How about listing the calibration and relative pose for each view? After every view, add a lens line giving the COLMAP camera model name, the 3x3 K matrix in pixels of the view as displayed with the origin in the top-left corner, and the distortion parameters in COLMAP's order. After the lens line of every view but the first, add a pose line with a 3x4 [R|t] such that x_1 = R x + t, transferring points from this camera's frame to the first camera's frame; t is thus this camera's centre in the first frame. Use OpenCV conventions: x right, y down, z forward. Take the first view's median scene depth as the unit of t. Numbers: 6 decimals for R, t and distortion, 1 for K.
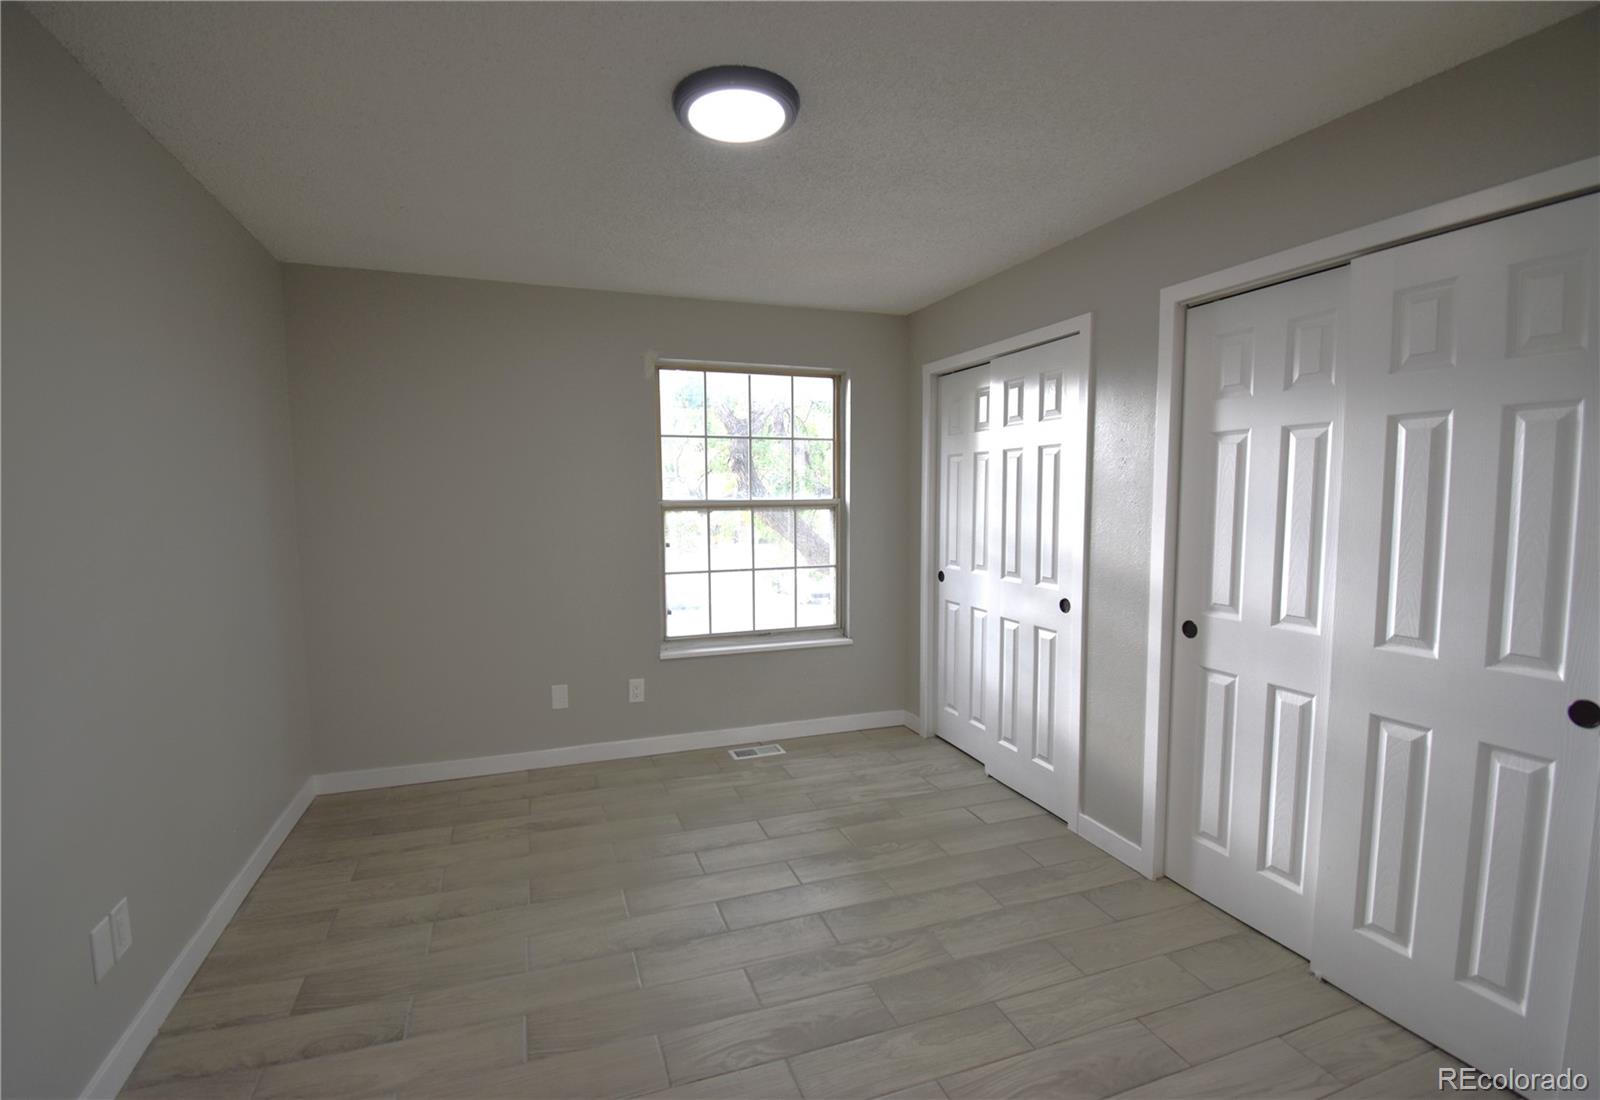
lens RADIAL K [[739.1, 0, 801.7], [0, 739.1, 555.1], [0, 0, 1]] dist [0.018935, -0.024861]
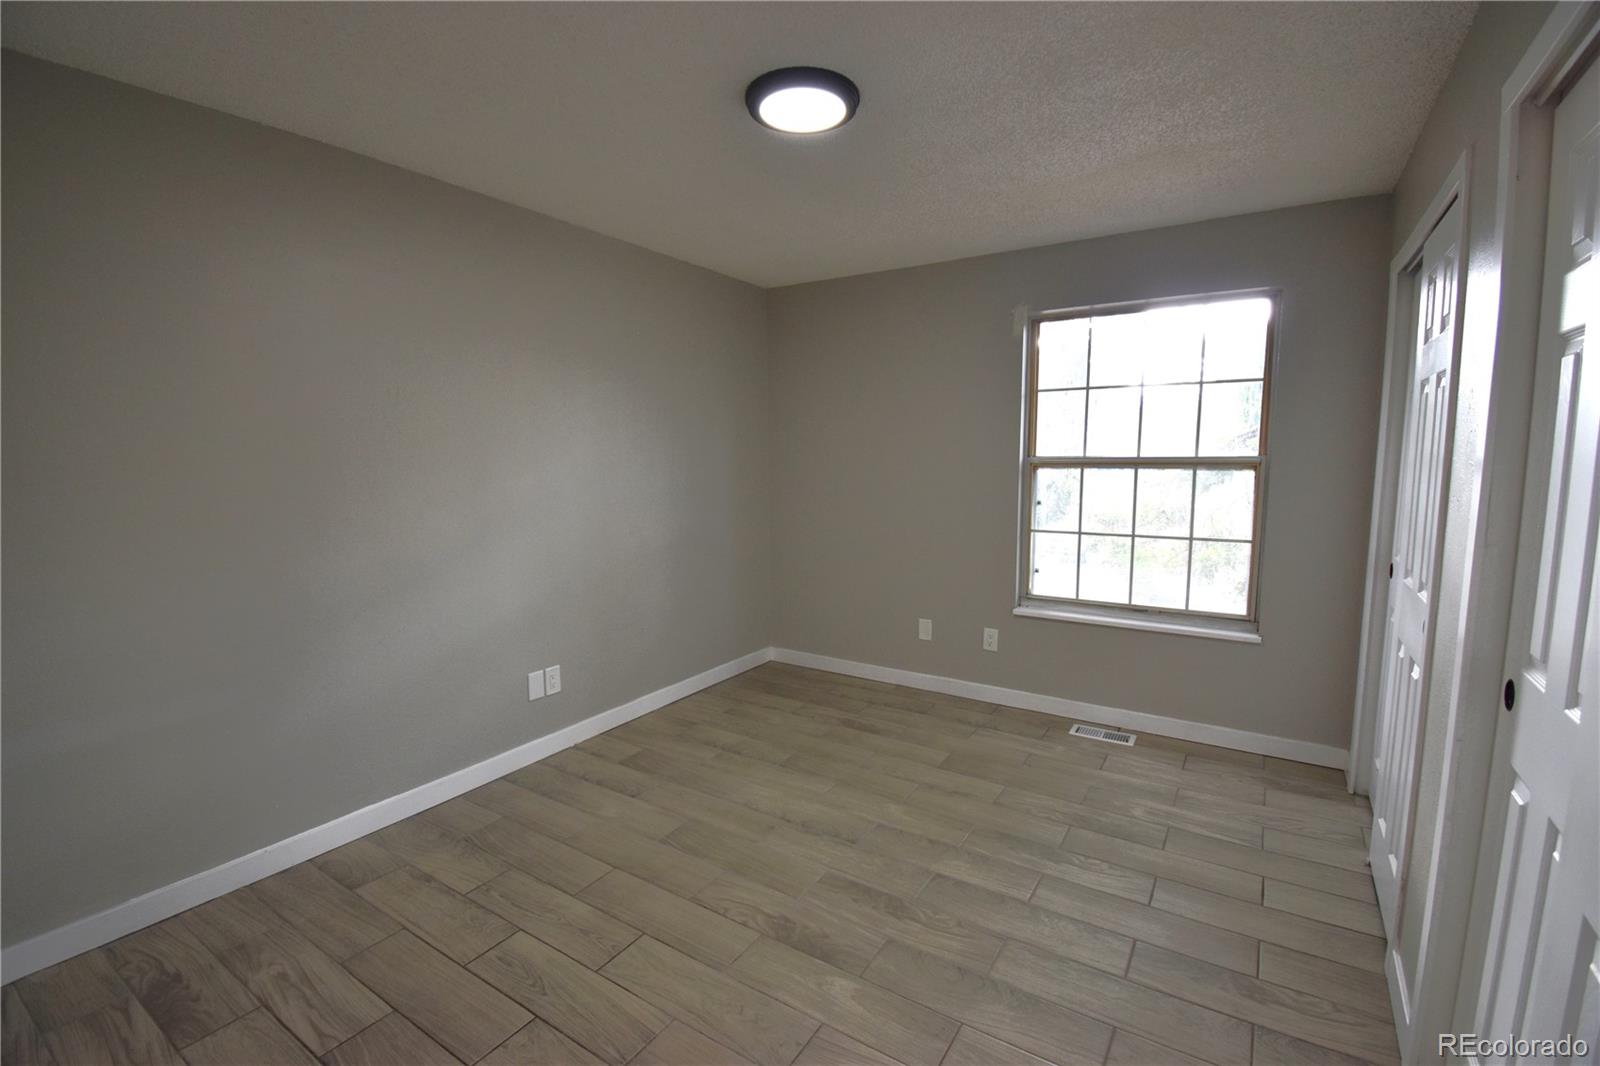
lens RADIAL K [[723.6, 0, 805.1], [0, 723.6, 544.8], [0, 0, 1]] dist [0.019224, -0.026078]
pose [[0.602944, 0.101254, -0.791332, 0.425239], [-0.066317, 0.994841, 0.076765, -0.011007], [0.795022, 0.006194, 0.606549, 0.176869]]
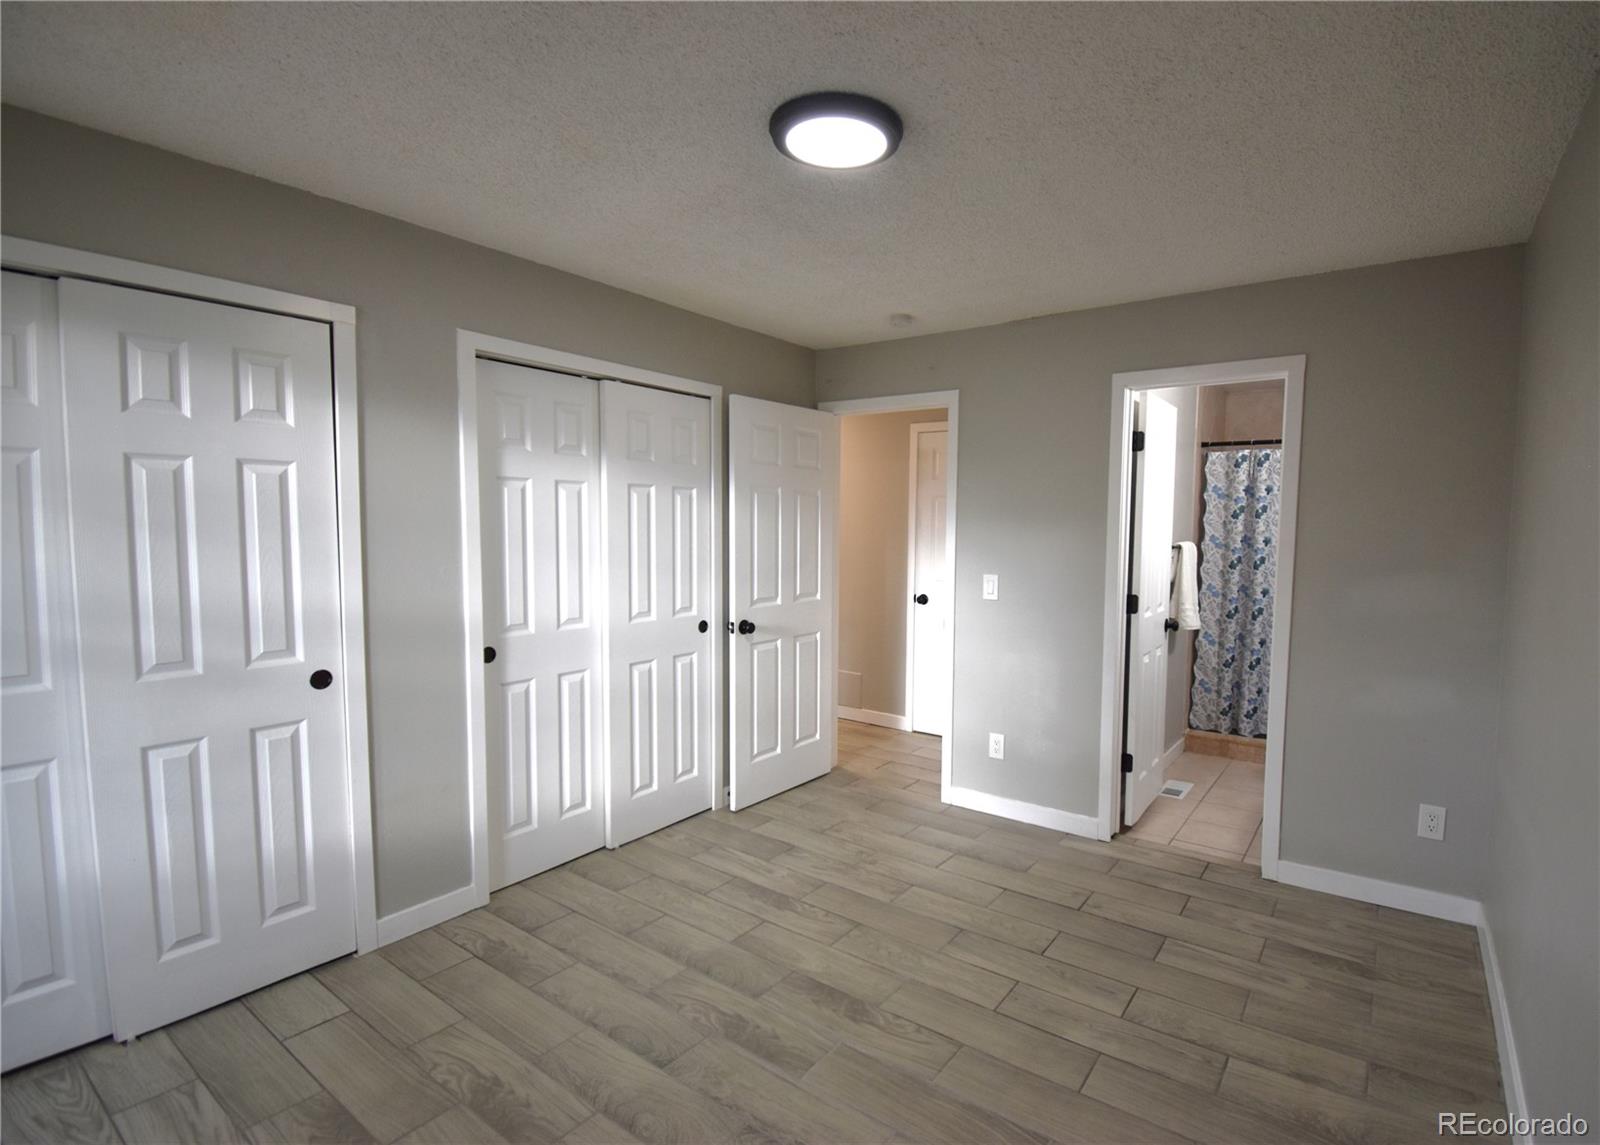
lens RADIAL K [[772.0, 0, 849.2], [0, 772.0, 578.9], [0, 0, 1]] dist [0.000887, 0.000167]
pose [[-0.565178, -0.057851, 0.822938, -0.483465], [0.060469, 0.991950, 0.111261, -0.071877], [-0.822750, 0.112645, -0.557130, 0.816640]]
